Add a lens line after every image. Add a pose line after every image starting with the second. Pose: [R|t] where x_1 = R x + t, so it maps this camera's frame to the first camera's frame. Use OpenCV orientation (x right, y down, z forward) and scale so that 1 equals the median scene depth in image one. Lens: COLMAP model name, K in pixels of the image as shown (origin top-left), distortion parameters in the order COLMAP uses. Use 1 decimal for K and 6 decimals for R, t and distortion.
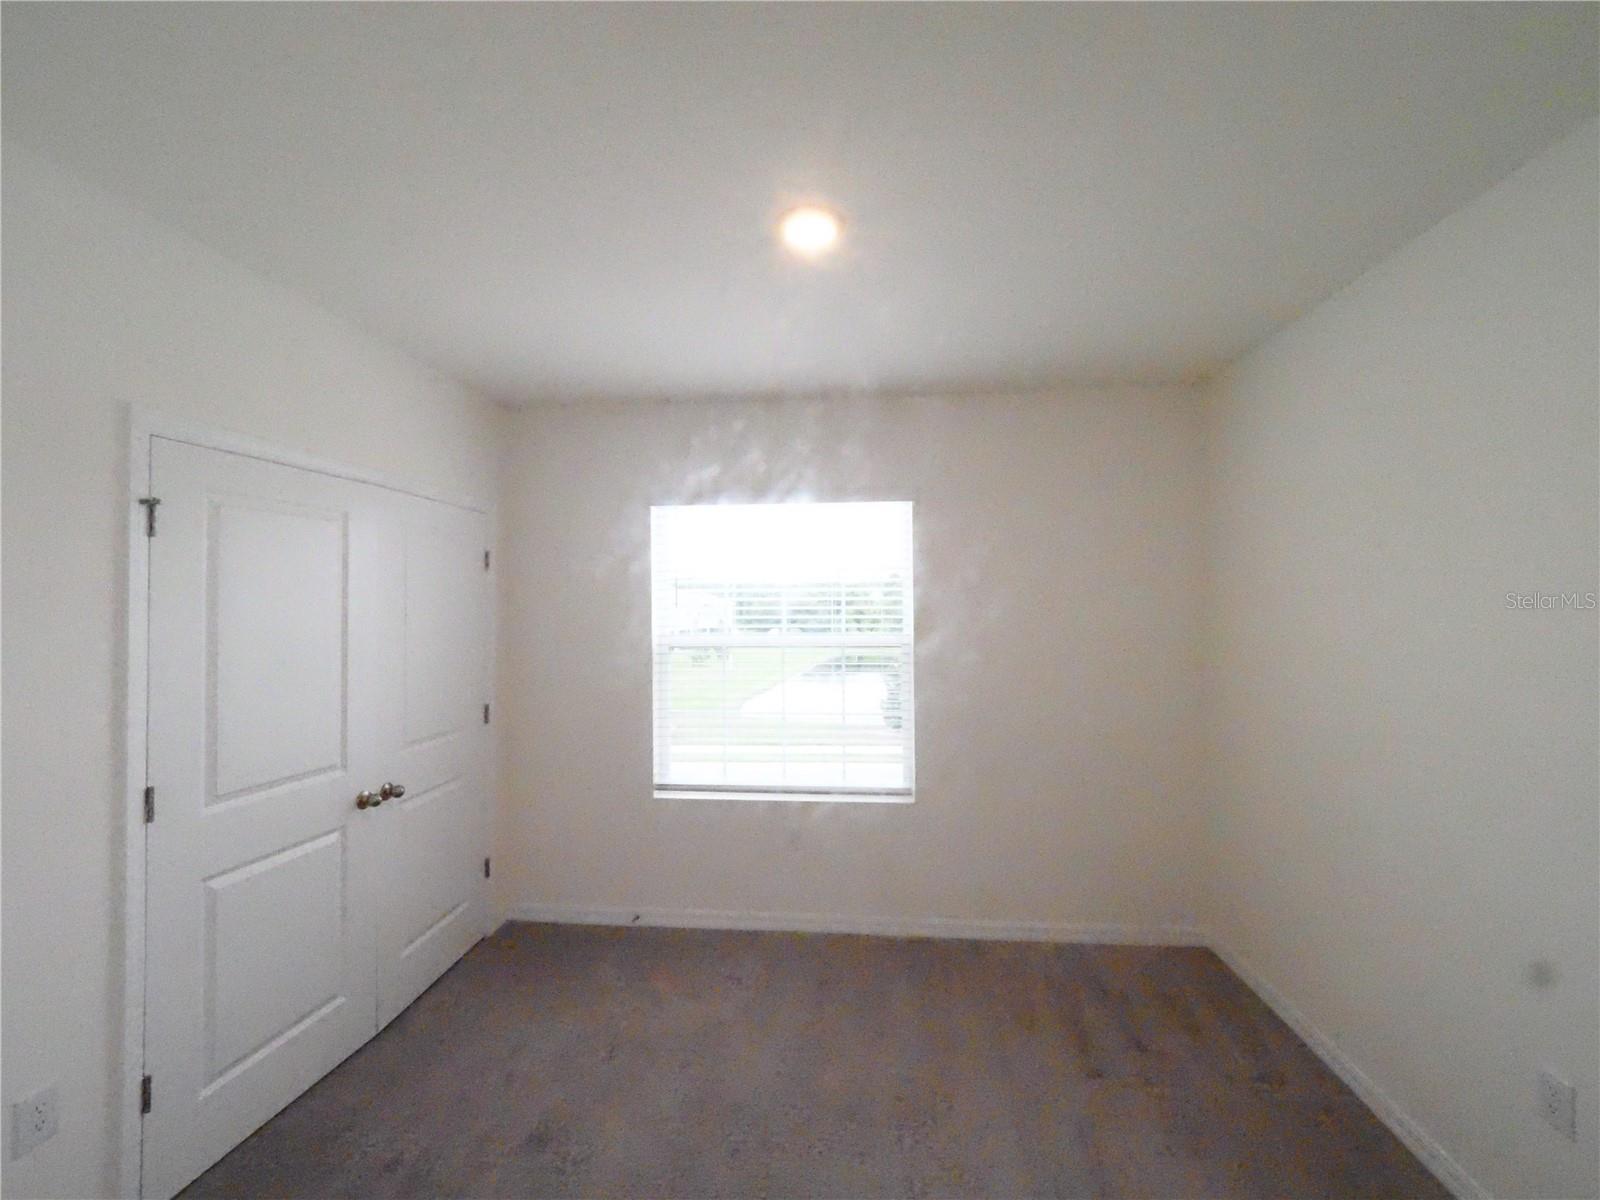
lens RADIAL K [[563.1, 0, 800.1], [0, 563.1, 621.3], [0, 0, 1]] dist [0.007163, 0.000160]
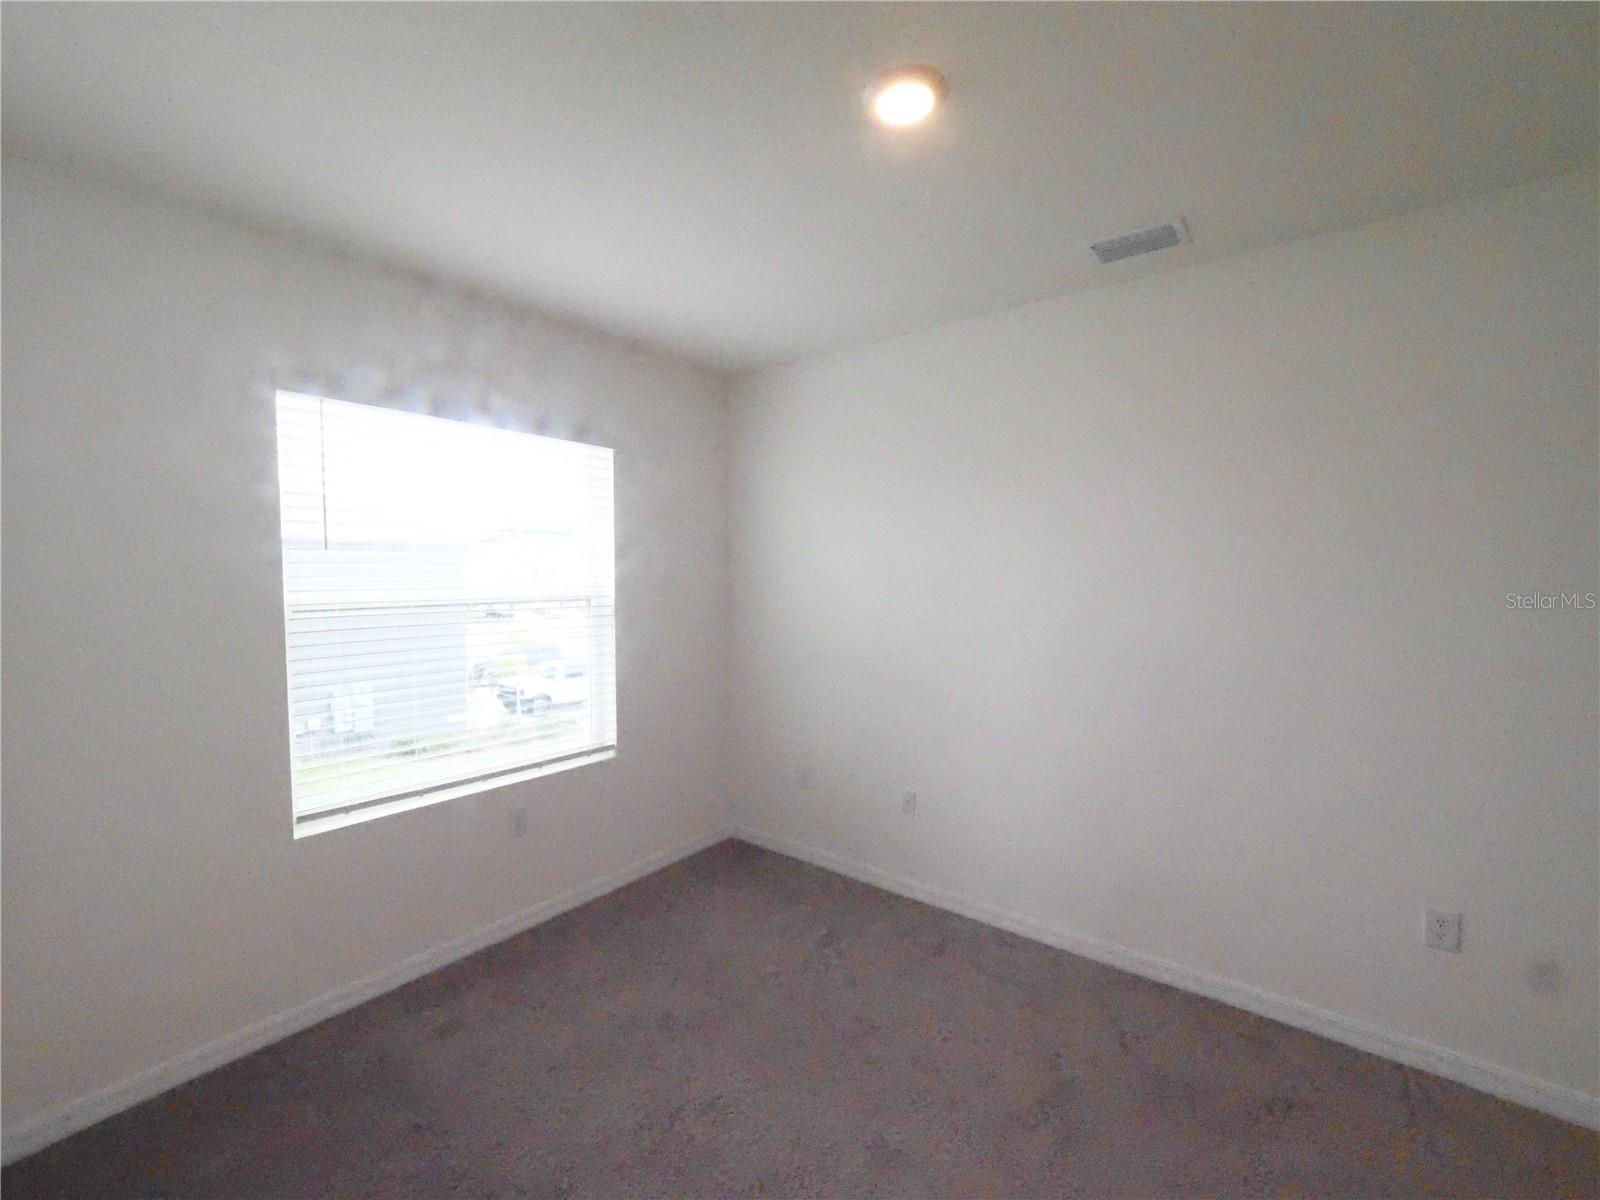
lens RADIAL K [[677.7, 0, 810.1], [0, 677.7, 597.7], [0, 0, 1]] dist [-0.009833, 0.001804]
pose [[0.550703, -0.024252, 0.834349, -0.566055], [-0.001500, 0.999547, 0.030044, 0.007876], [-0.834700, -0.017796, 0.550418, 0.065425]]
